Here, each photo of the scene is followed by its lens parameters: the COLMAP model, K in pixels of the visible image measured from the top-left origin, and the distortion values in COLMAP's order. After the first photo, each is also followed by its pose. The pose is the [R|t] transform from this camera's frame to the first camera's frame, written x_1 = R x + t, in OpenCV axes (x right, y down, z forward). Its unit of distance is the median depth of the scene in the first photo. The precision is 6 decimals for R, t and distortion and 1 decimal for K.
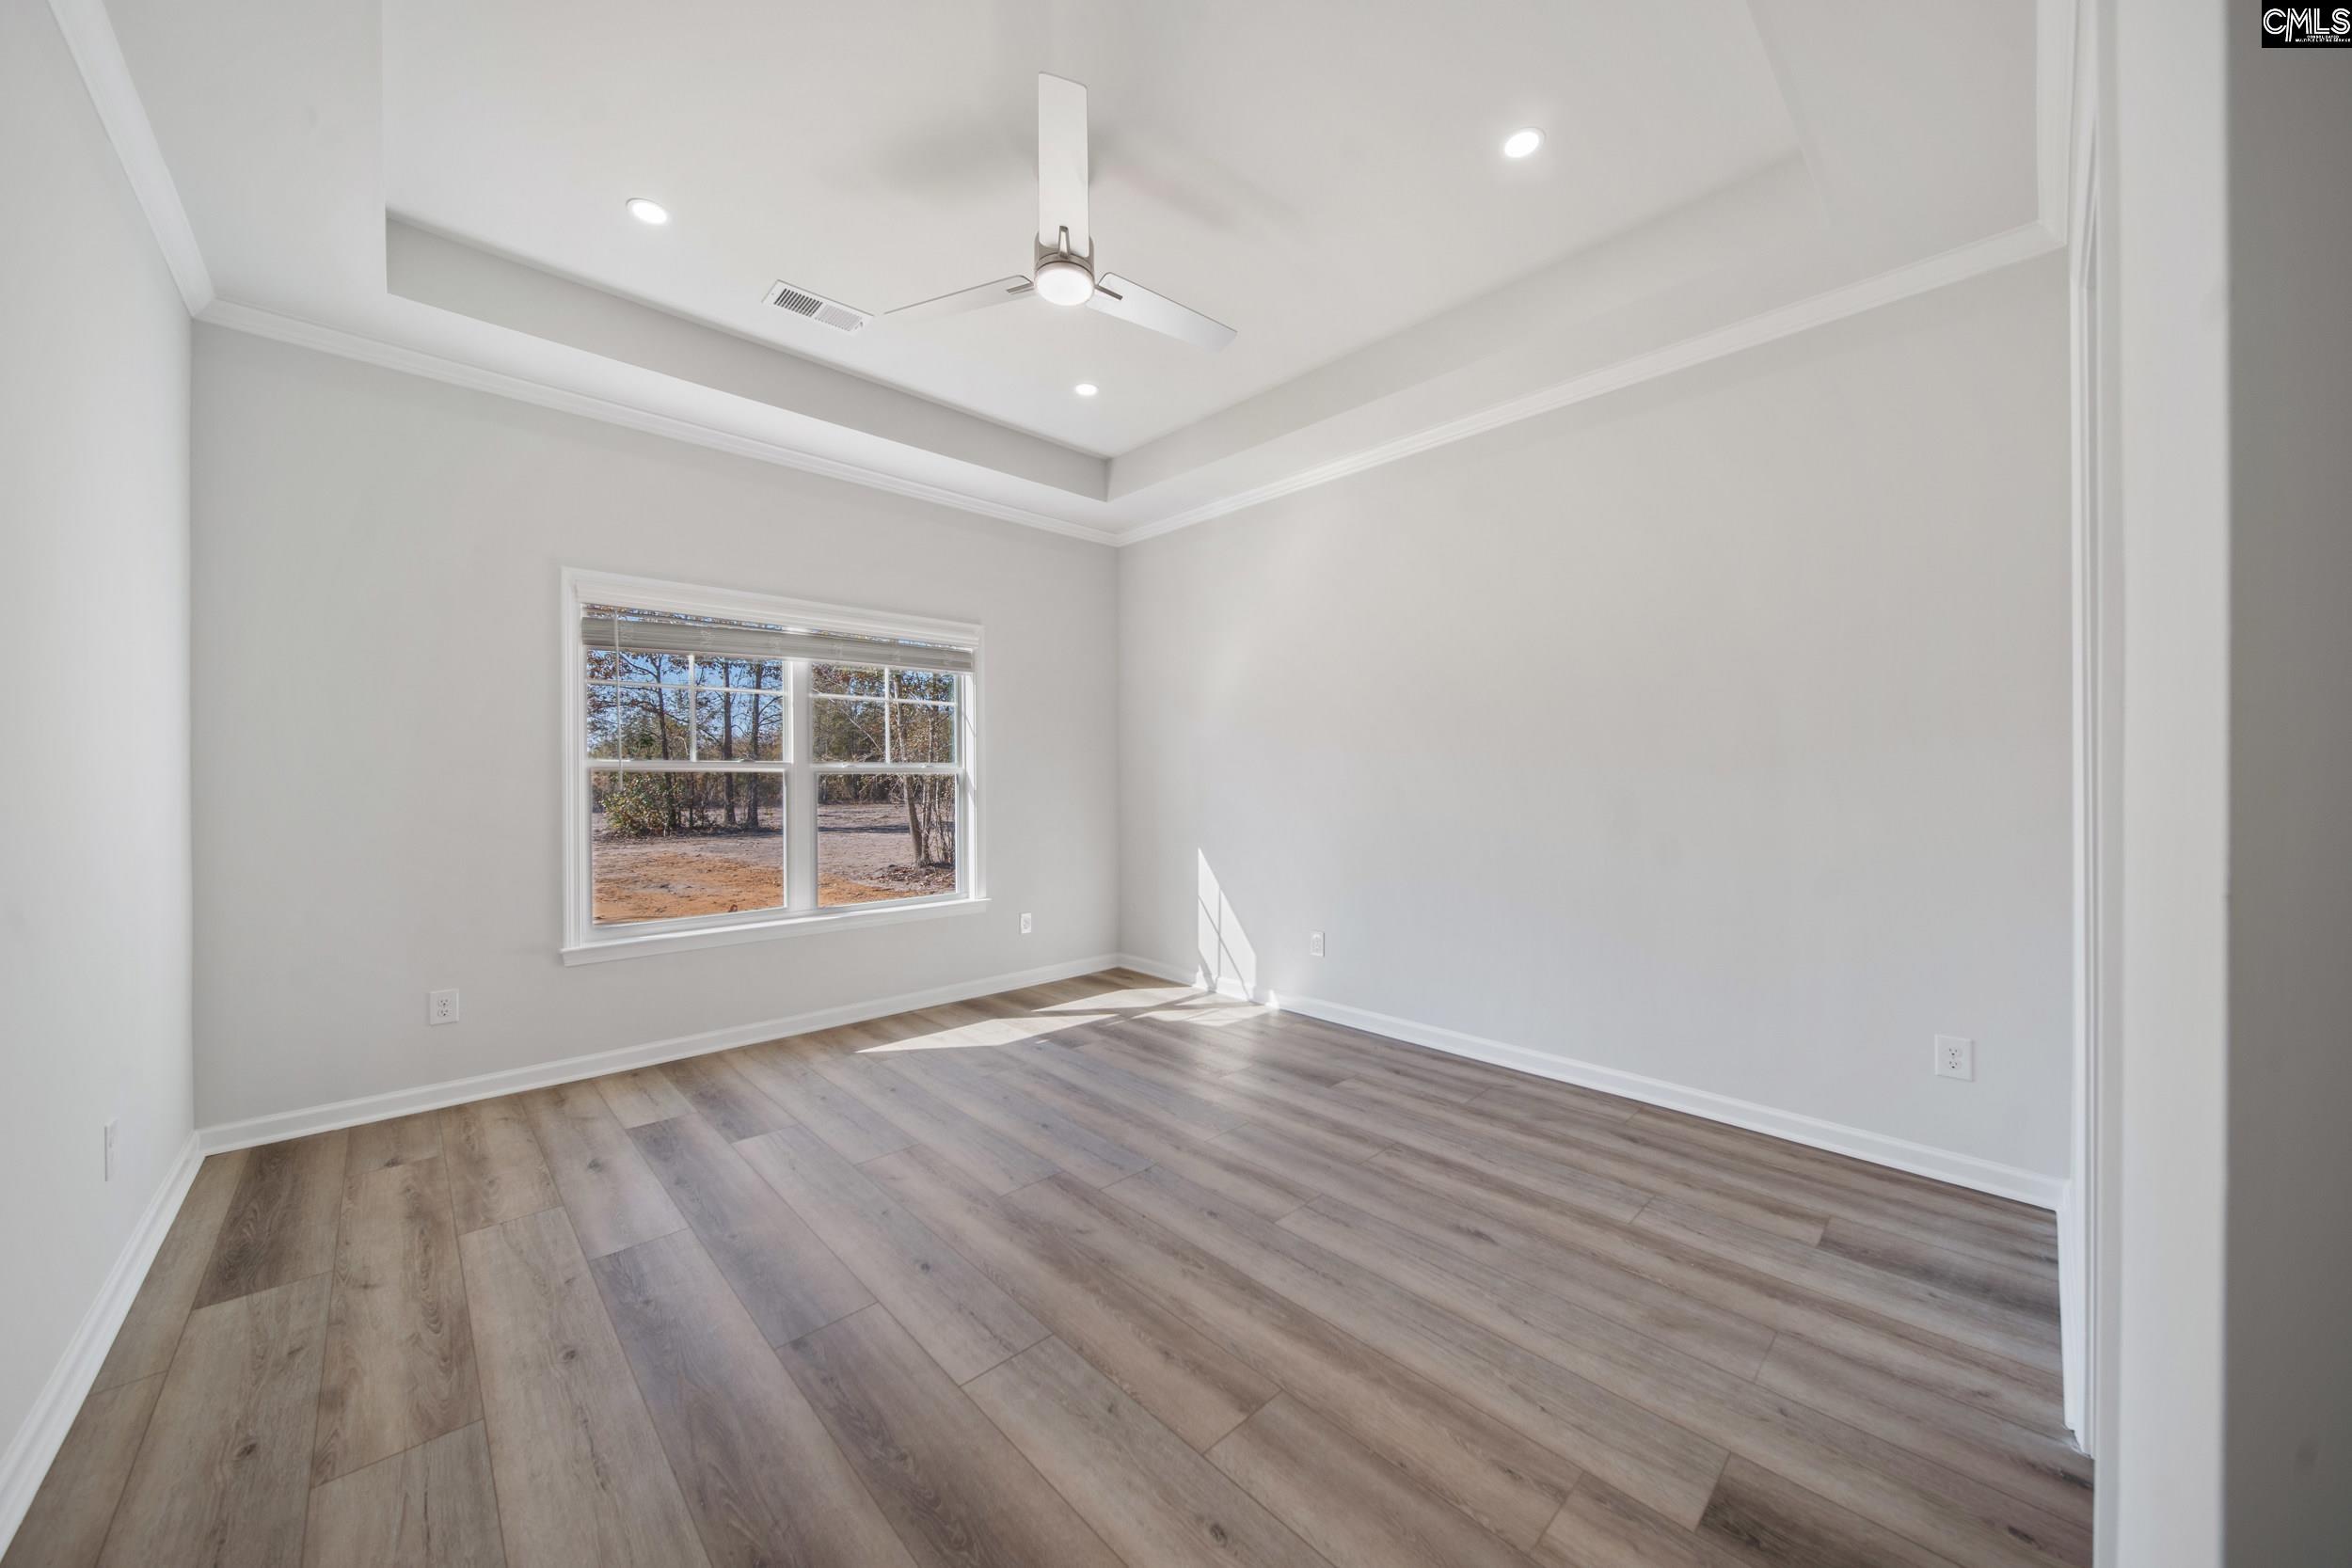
lens RADIAL K [[822.0, 0, 1180.3], [0, 822.0, 784.4], [0, 0, 1]] dist [0.011989, -0.004633]
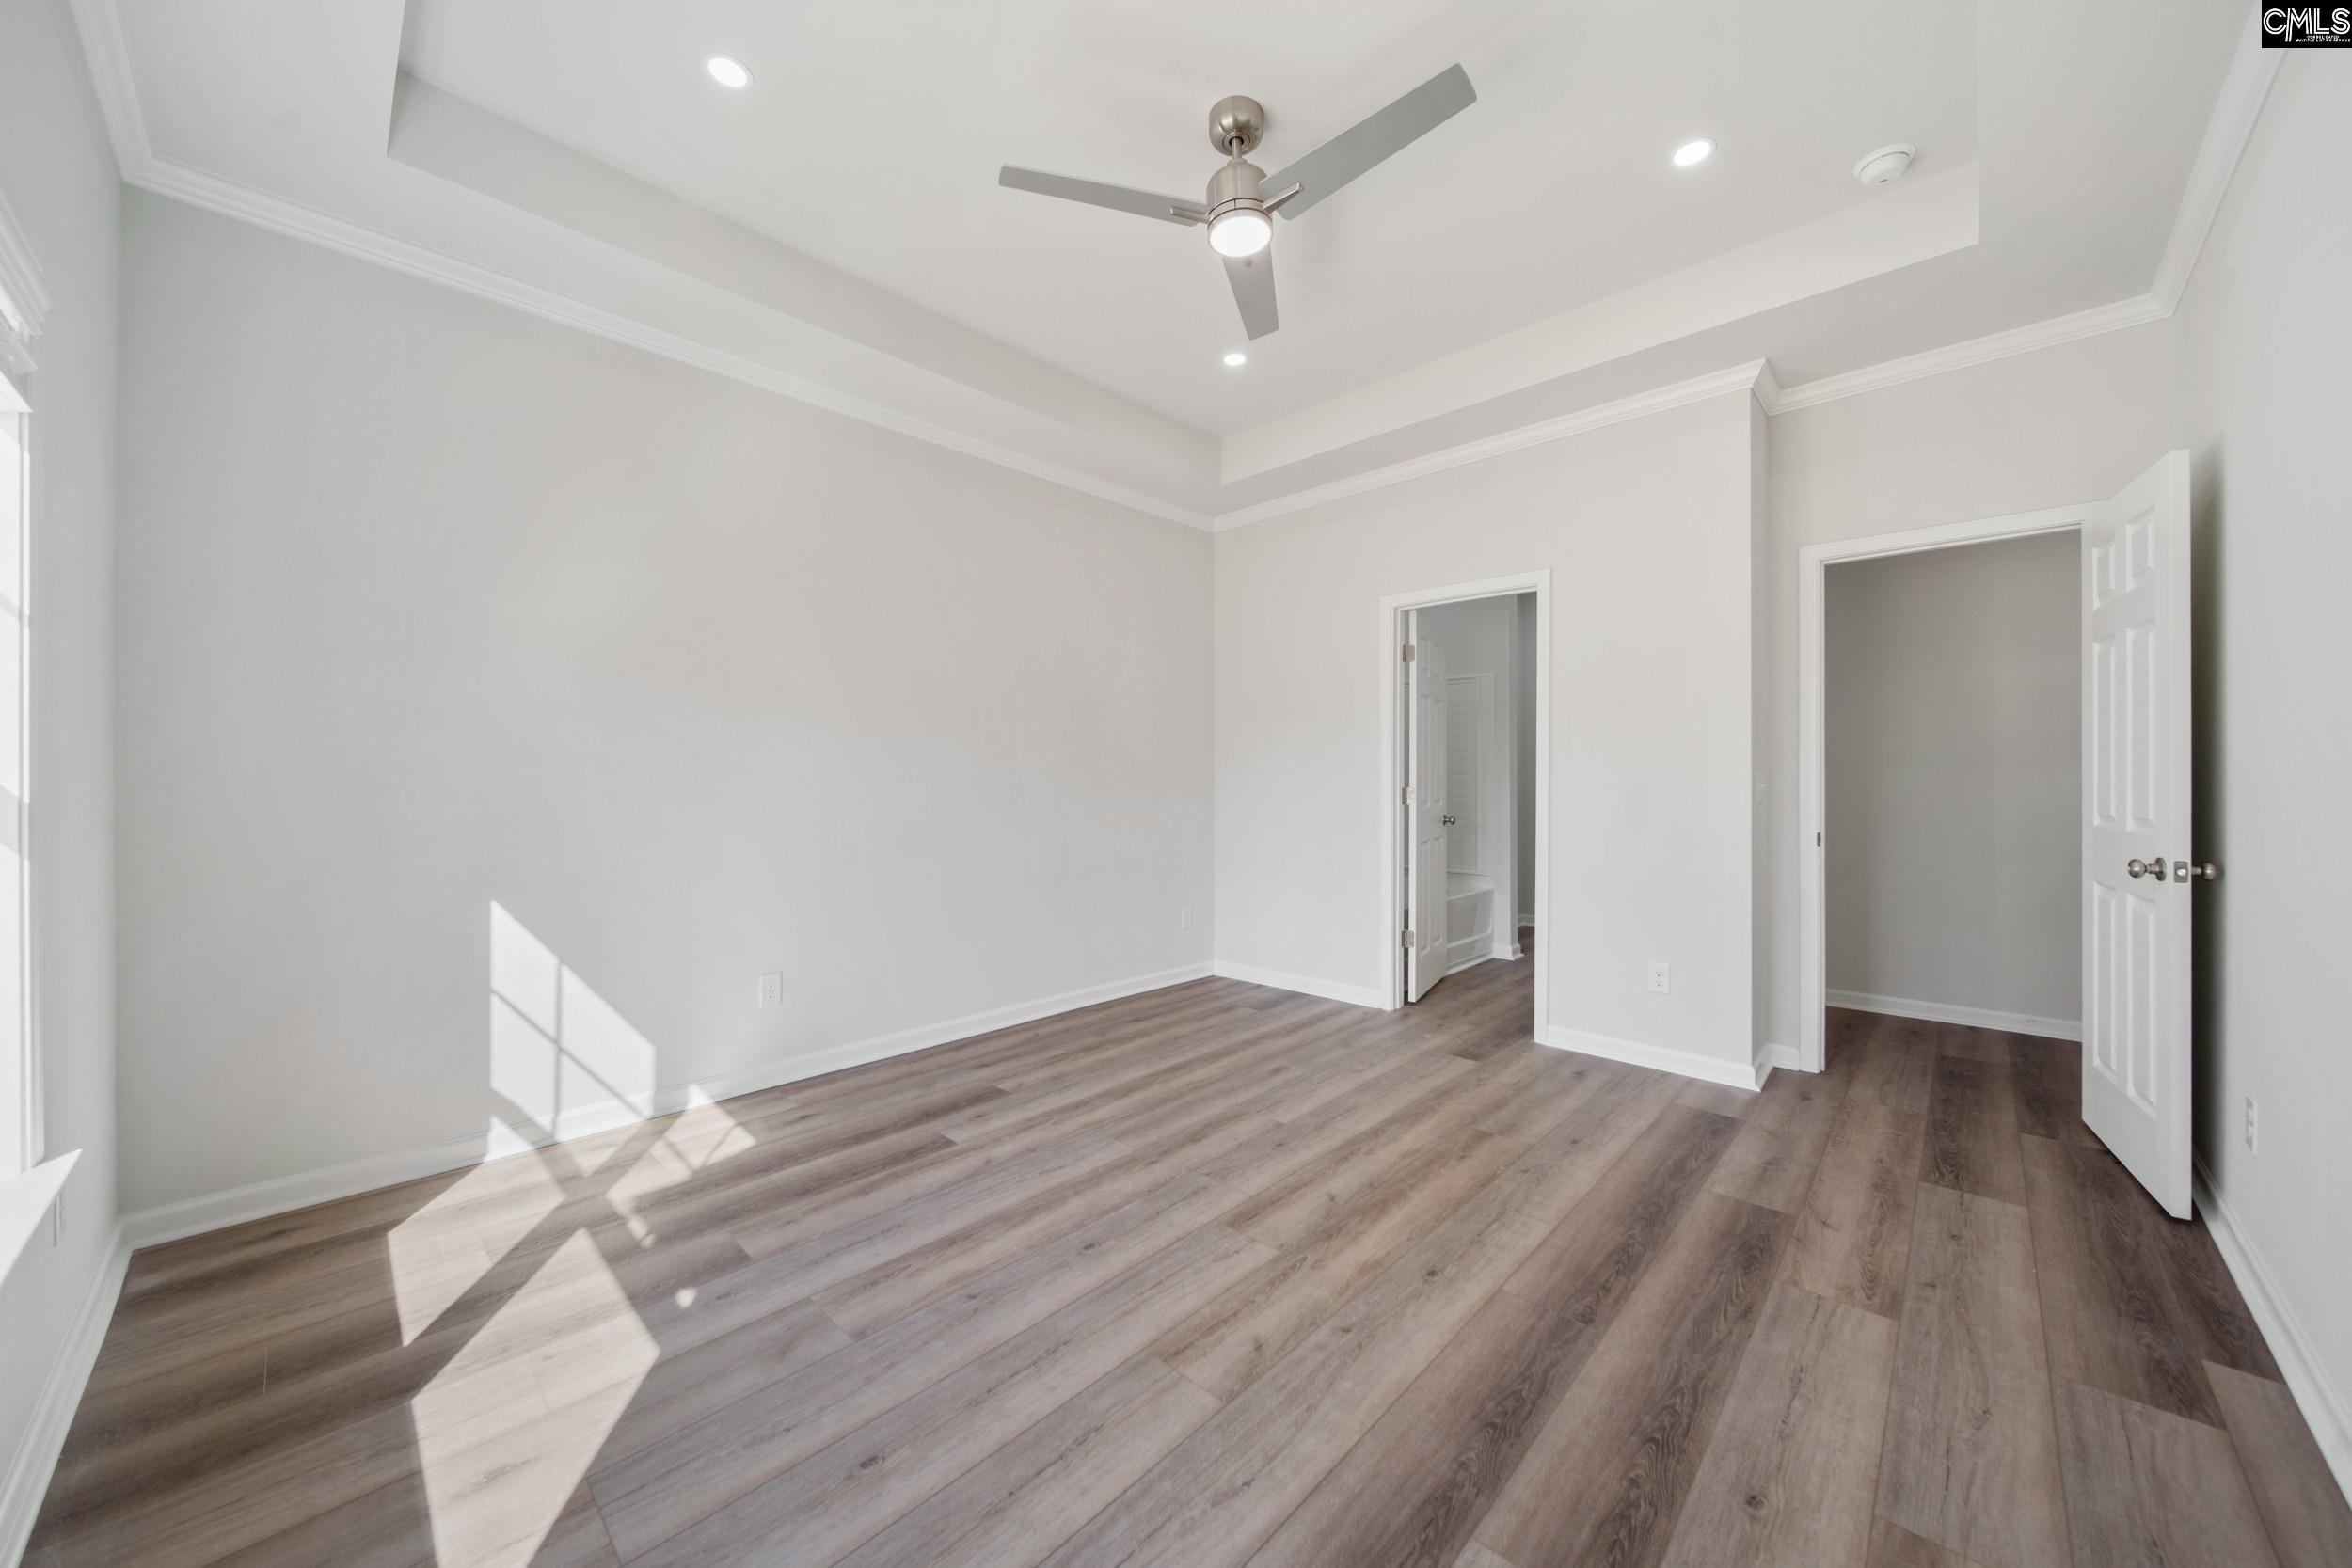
lens RADIAL K [[822.0, 0, 1180.3], [0, 822.0, 784.4], [0, 0, 1]] dist [0.011989, -0.004633]
pose [[-0.043861, -0.003189, 0.999033, -0.908034], [0.003076, 0.999990, 0.003327, -0.000062], [-0.999033, 0.003219, -0.043851, 0.956140]]
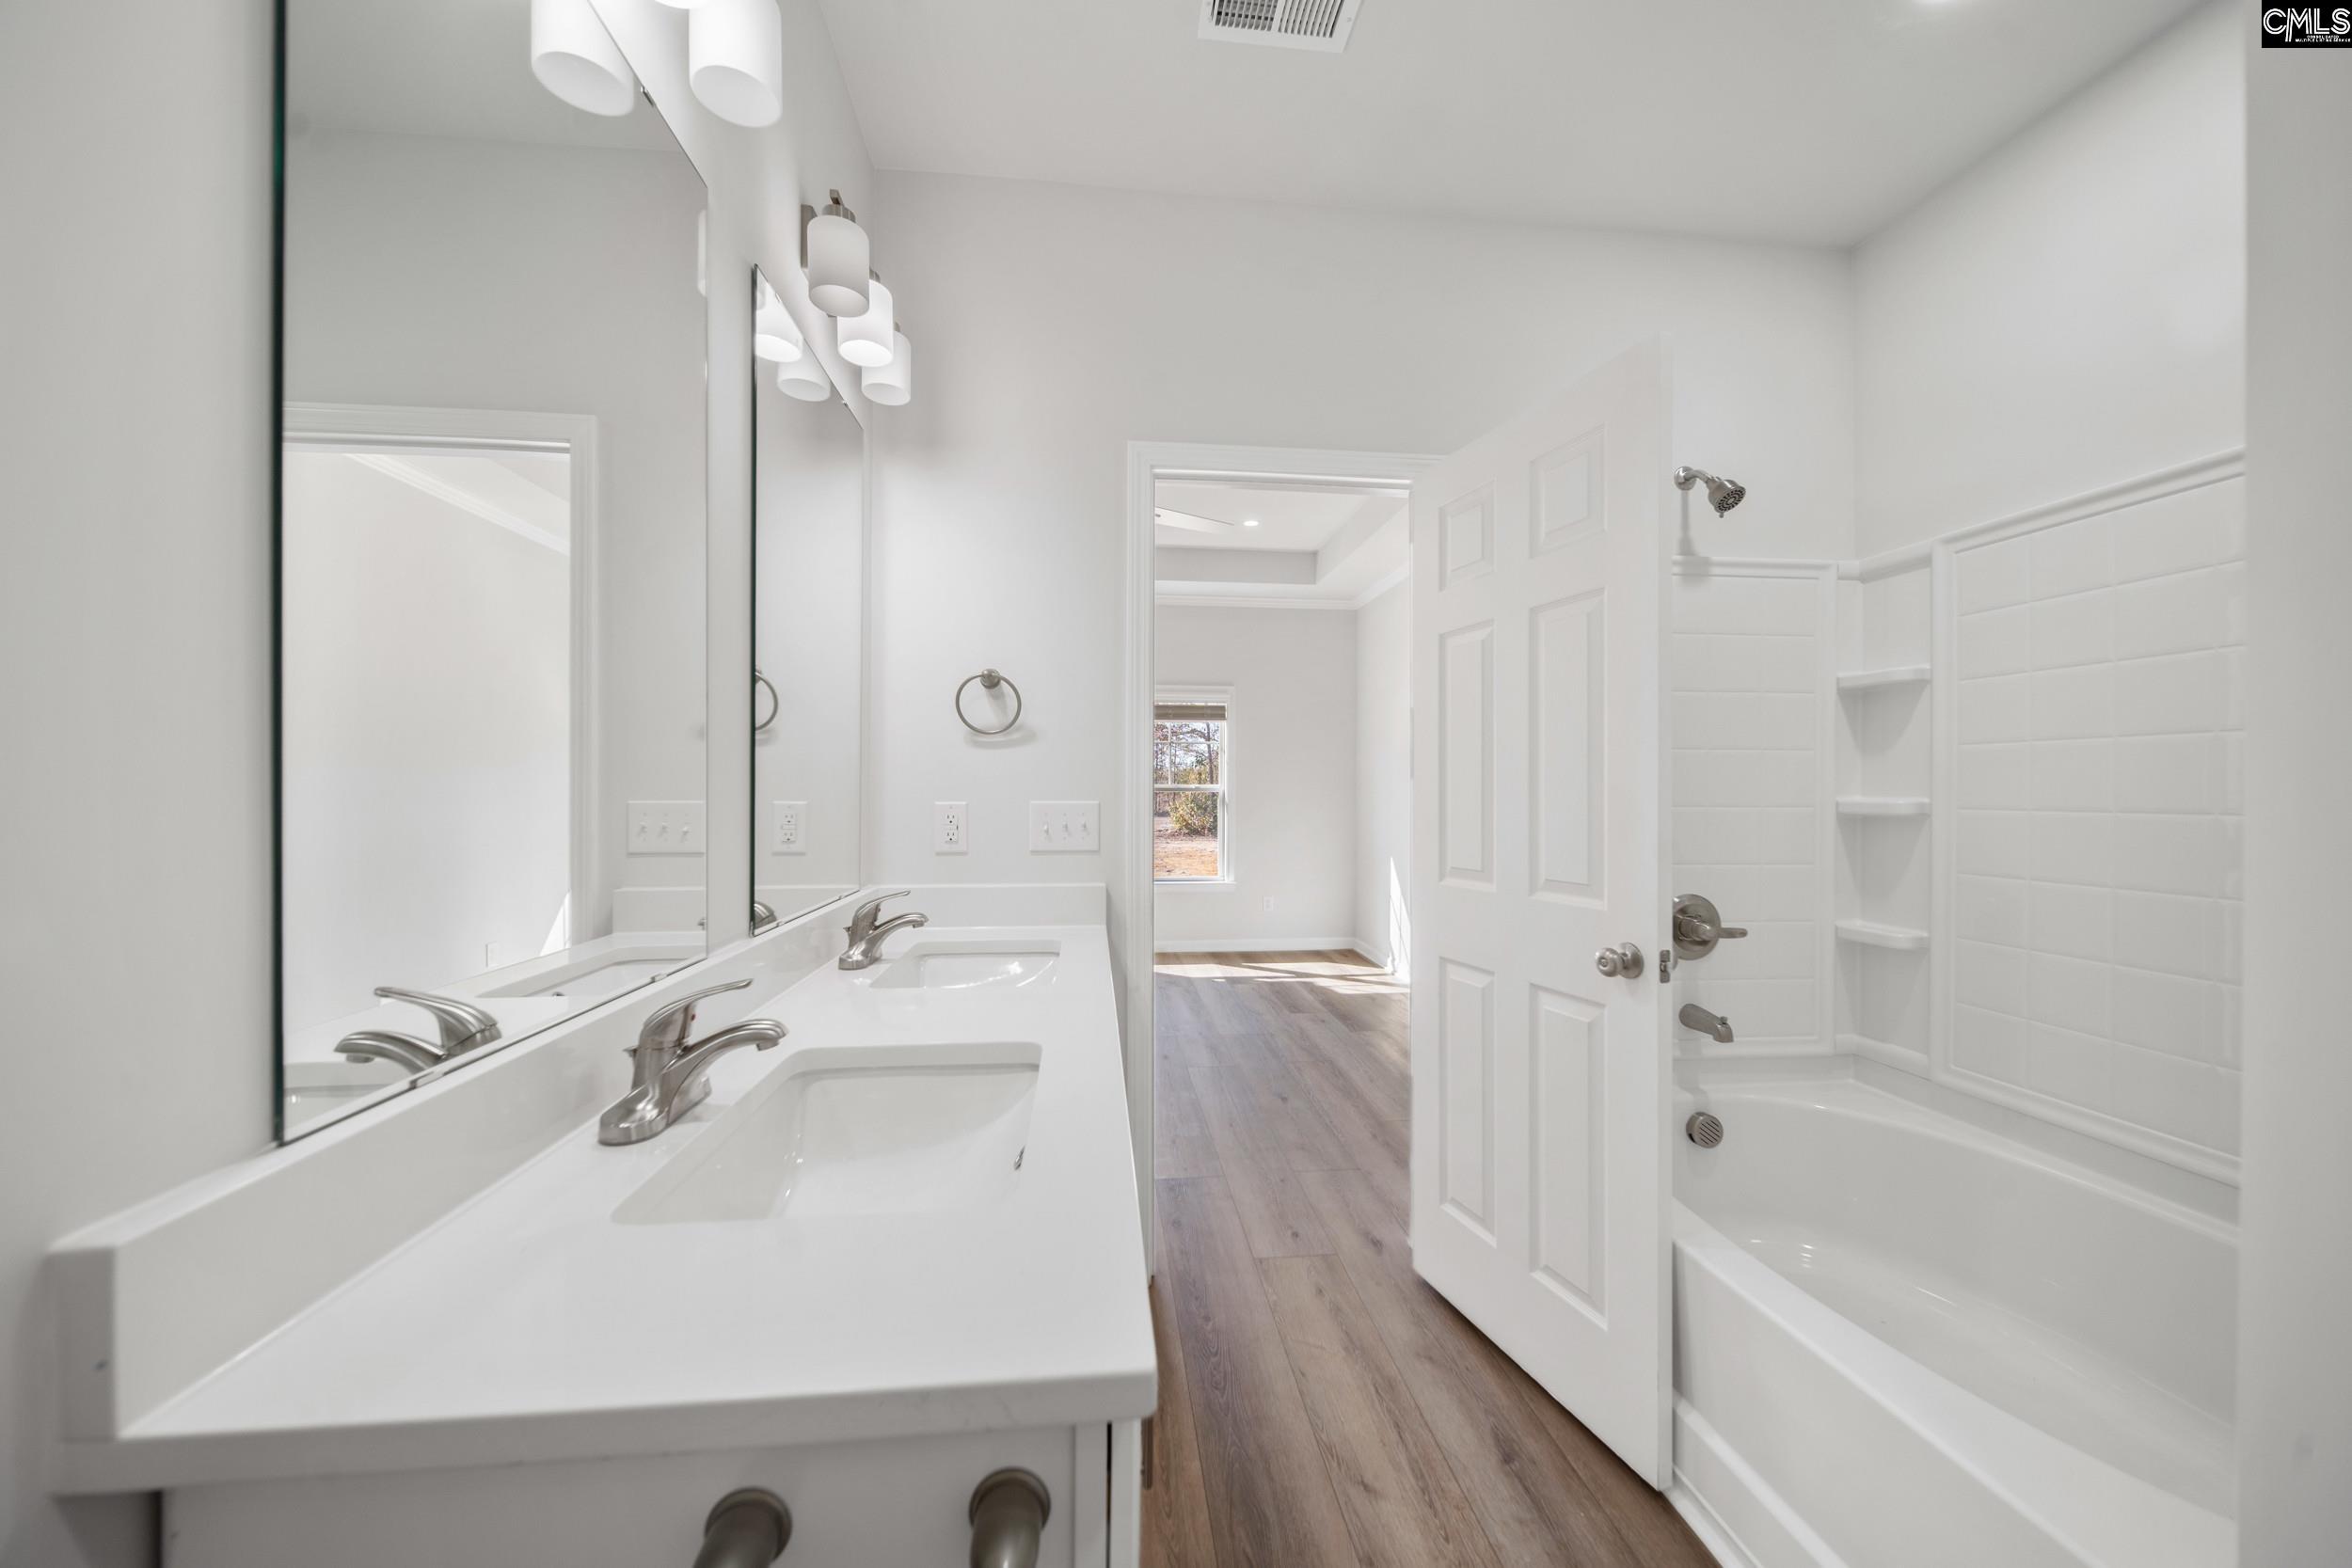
lens RADIAL K [[822.0, 0, 1180.3], [0, 822.0, 784.4], [0, 0, 1]] dist [0.011989, -0.004633]
pose [[0.790286, 0.002225, -0.612734, 0.869524], [-0.013814, 0.999804, -0.014187, -0.007715], [0.612582, 0.019676, 0.790162, -0.249474]]
